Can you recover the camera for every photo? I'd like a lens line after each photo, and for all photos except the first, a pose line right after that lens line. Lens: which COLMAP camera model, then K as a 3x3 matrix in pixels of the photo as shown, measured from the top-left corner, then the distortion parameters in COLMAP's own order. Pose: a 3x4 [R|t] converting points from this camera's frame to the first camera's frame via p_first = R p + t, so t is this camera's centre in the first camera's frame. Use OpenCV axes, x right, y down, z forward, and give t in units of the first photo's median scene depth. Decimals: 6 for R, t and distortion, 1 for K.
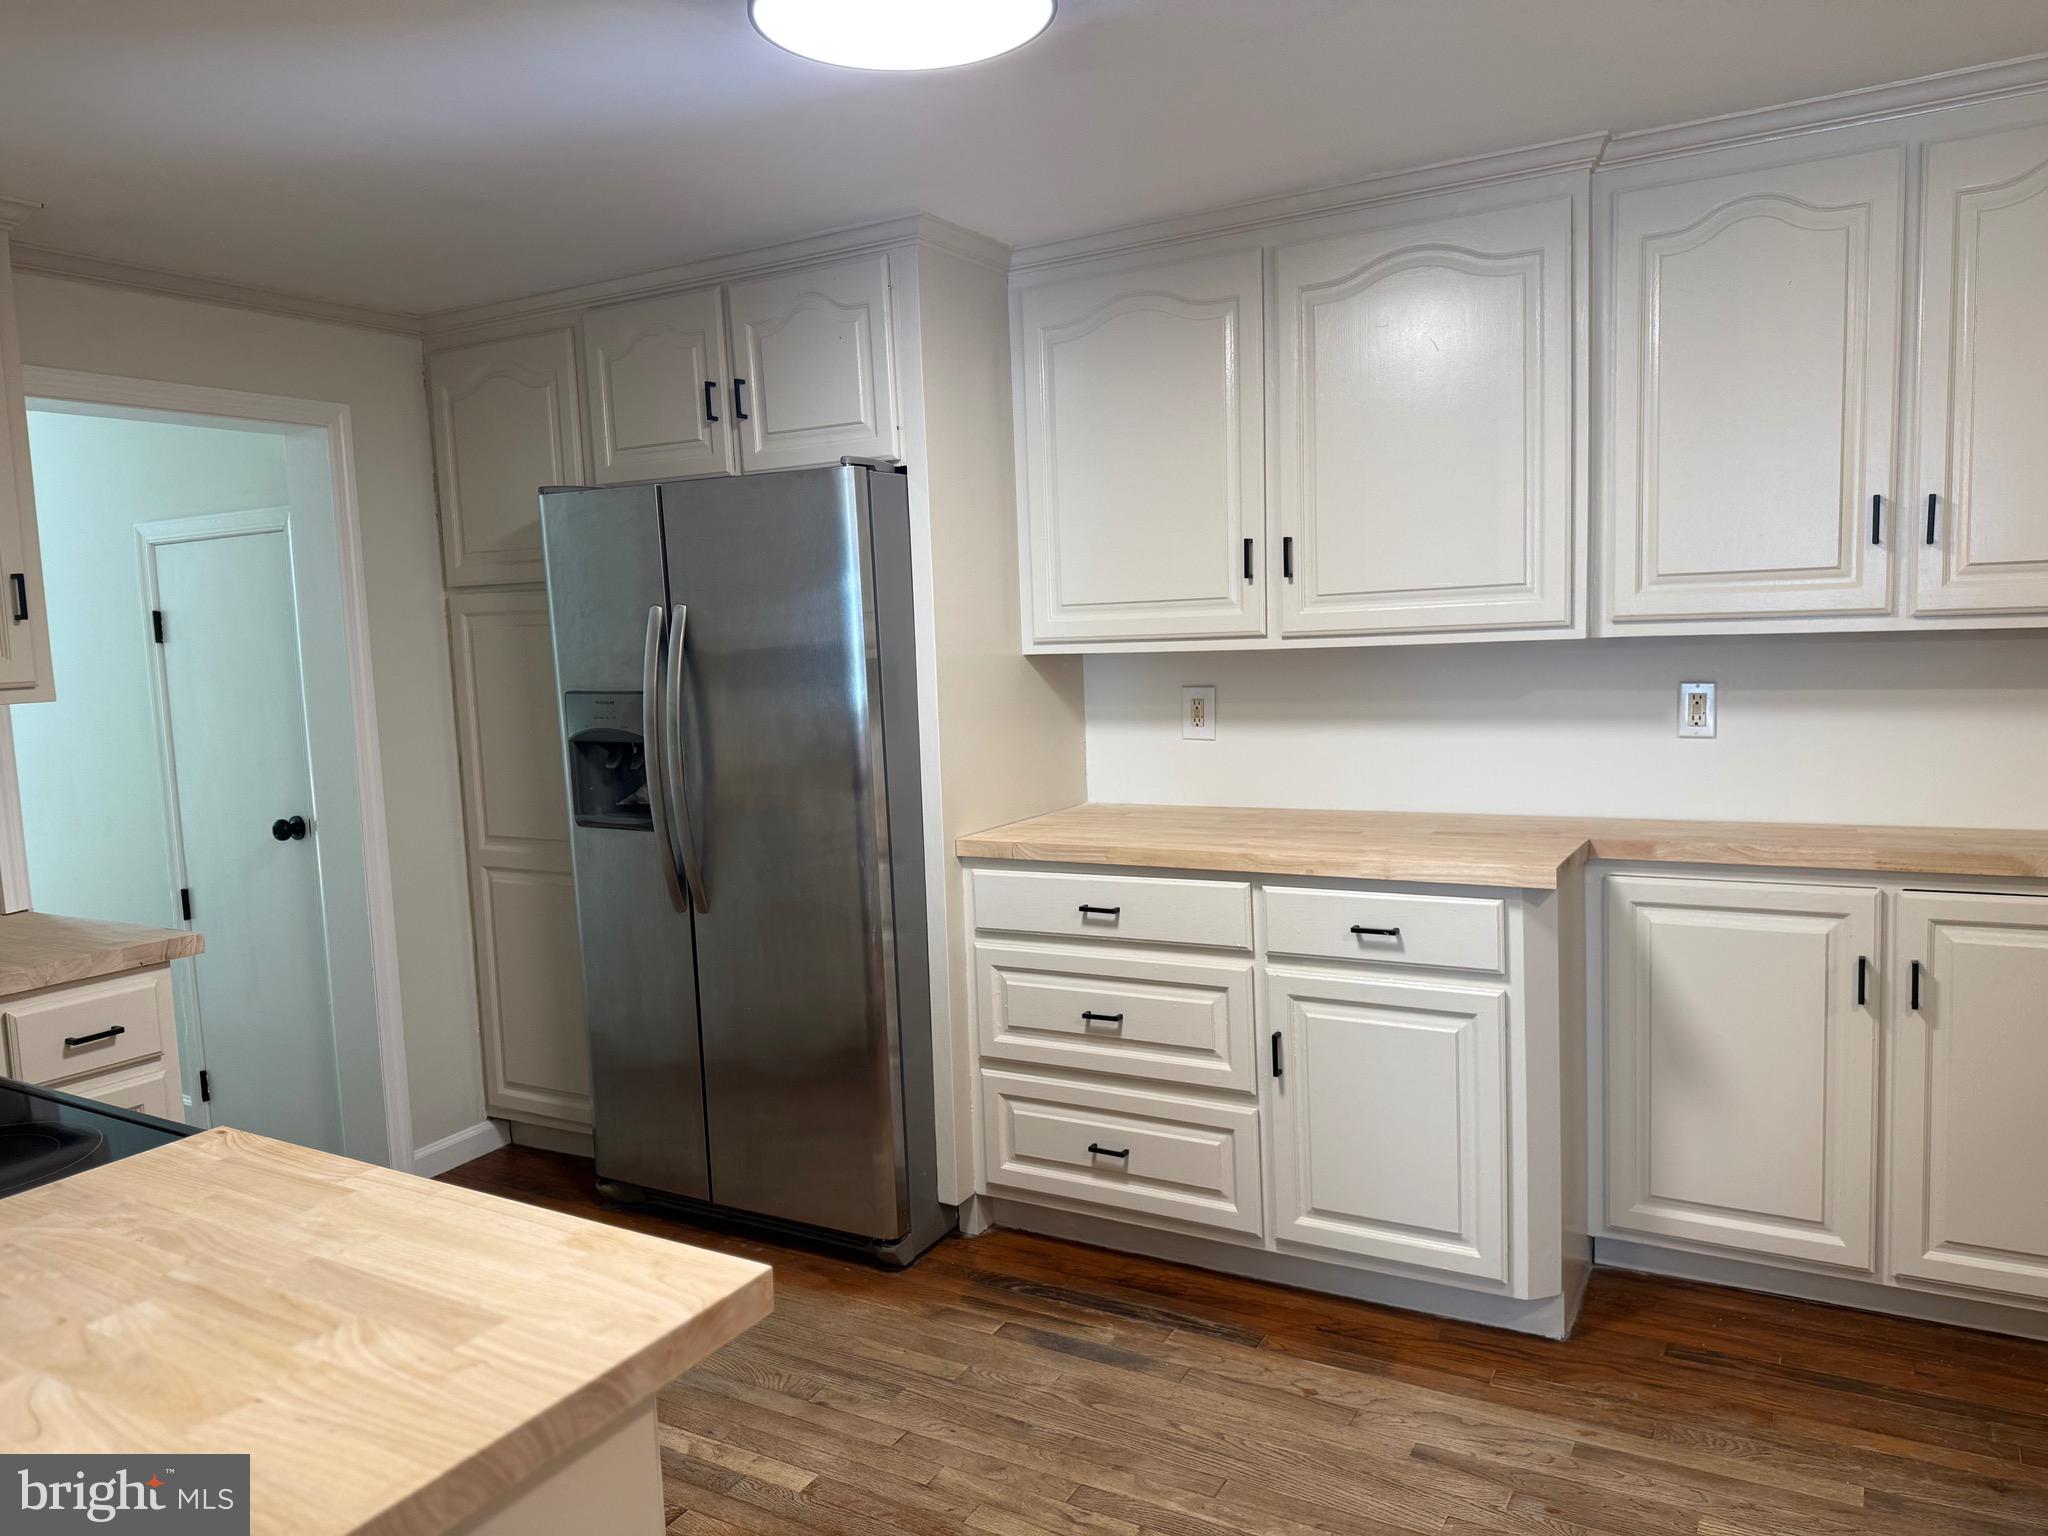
lens RADIAL K [[1441.7, 0, 1024.0], [0, 1441.7, 768.0], [0, 0, 1]] dist [0.064493, -0.085278]
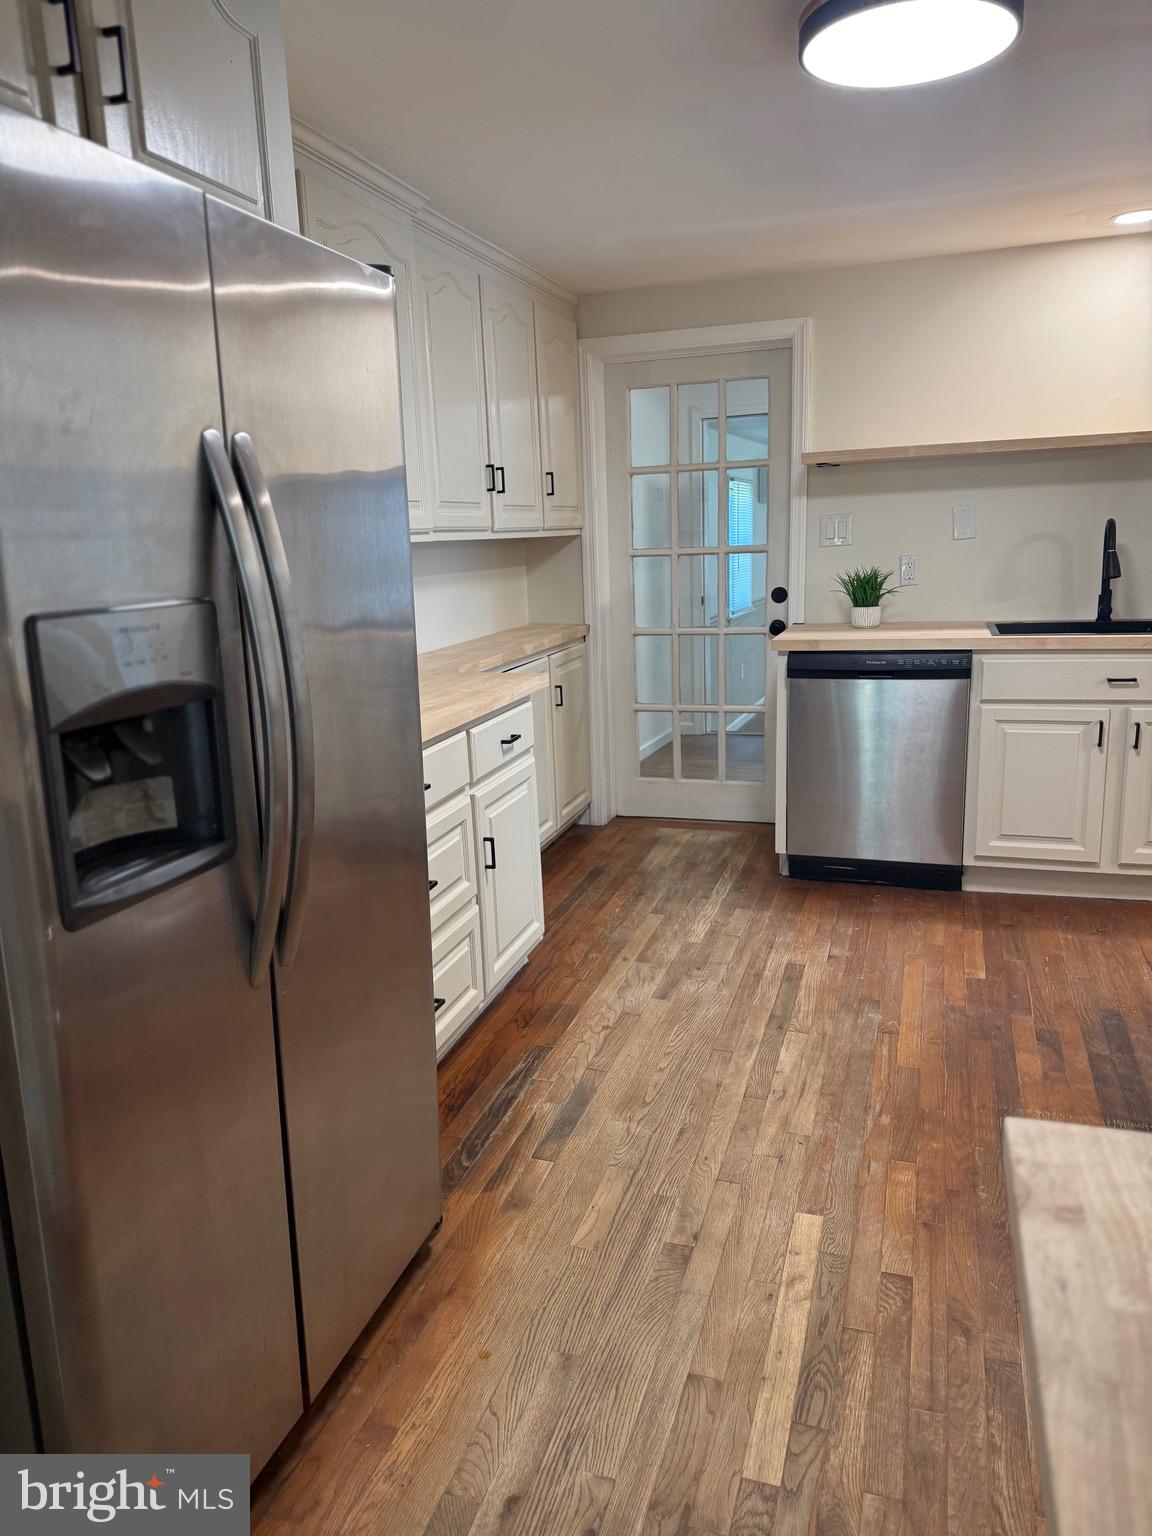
lens RADIAL K [[1060.0, 0, 572.9], [0, 1060.0, 765.9], [0, 0, 1]] dist [0.122555, -0.222237]
pose [[-0.204806, -0.165587, 0.964694, -0.809260], [0.145653, 0.969457, 0.197327, -0.062874], [-0.967905, 0.180924, -0.174433, 1.146216]]
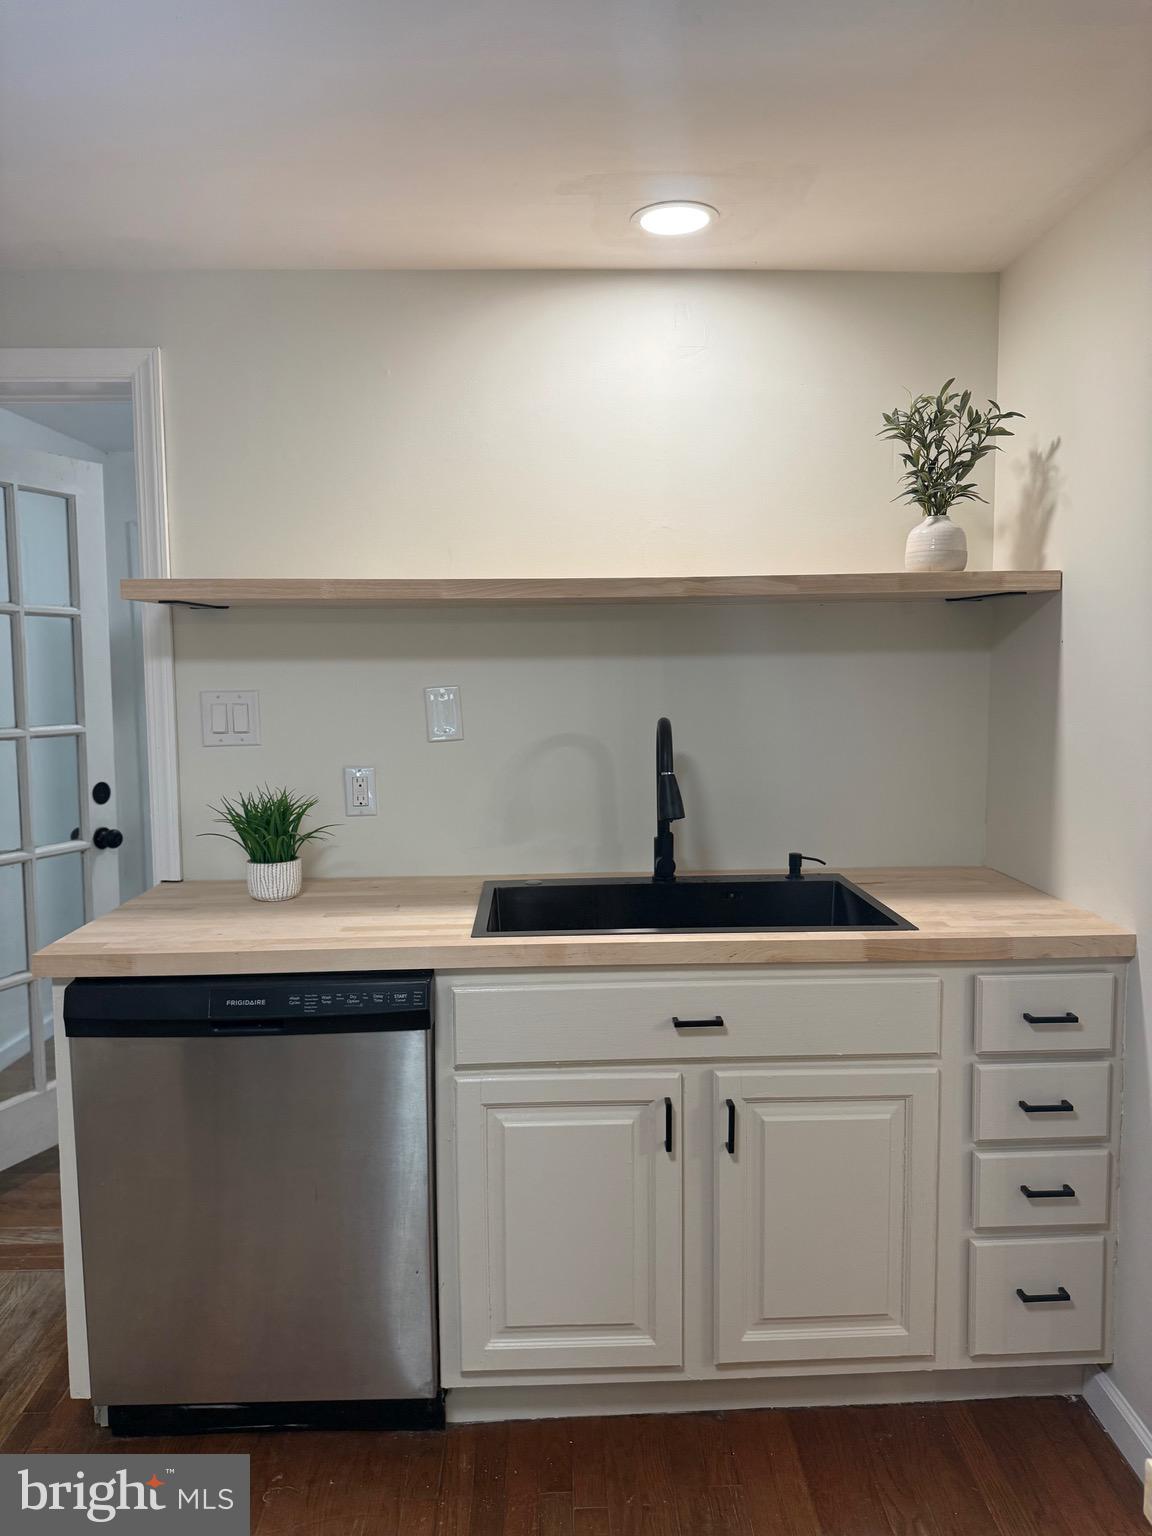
lens RADIAL K [[1081.3, 0, 571.0], [0, 1081.3, 761.5], [0, 0, 1]] dist [0.064493, -0.085278]
pose [[-0.532048, -0.031374, 0.846133, -0.223853], [0.114006, 0.987559, 0.108305, -0.061582], [-0.839004, 0.154088, -0.521852, 0.673435]]
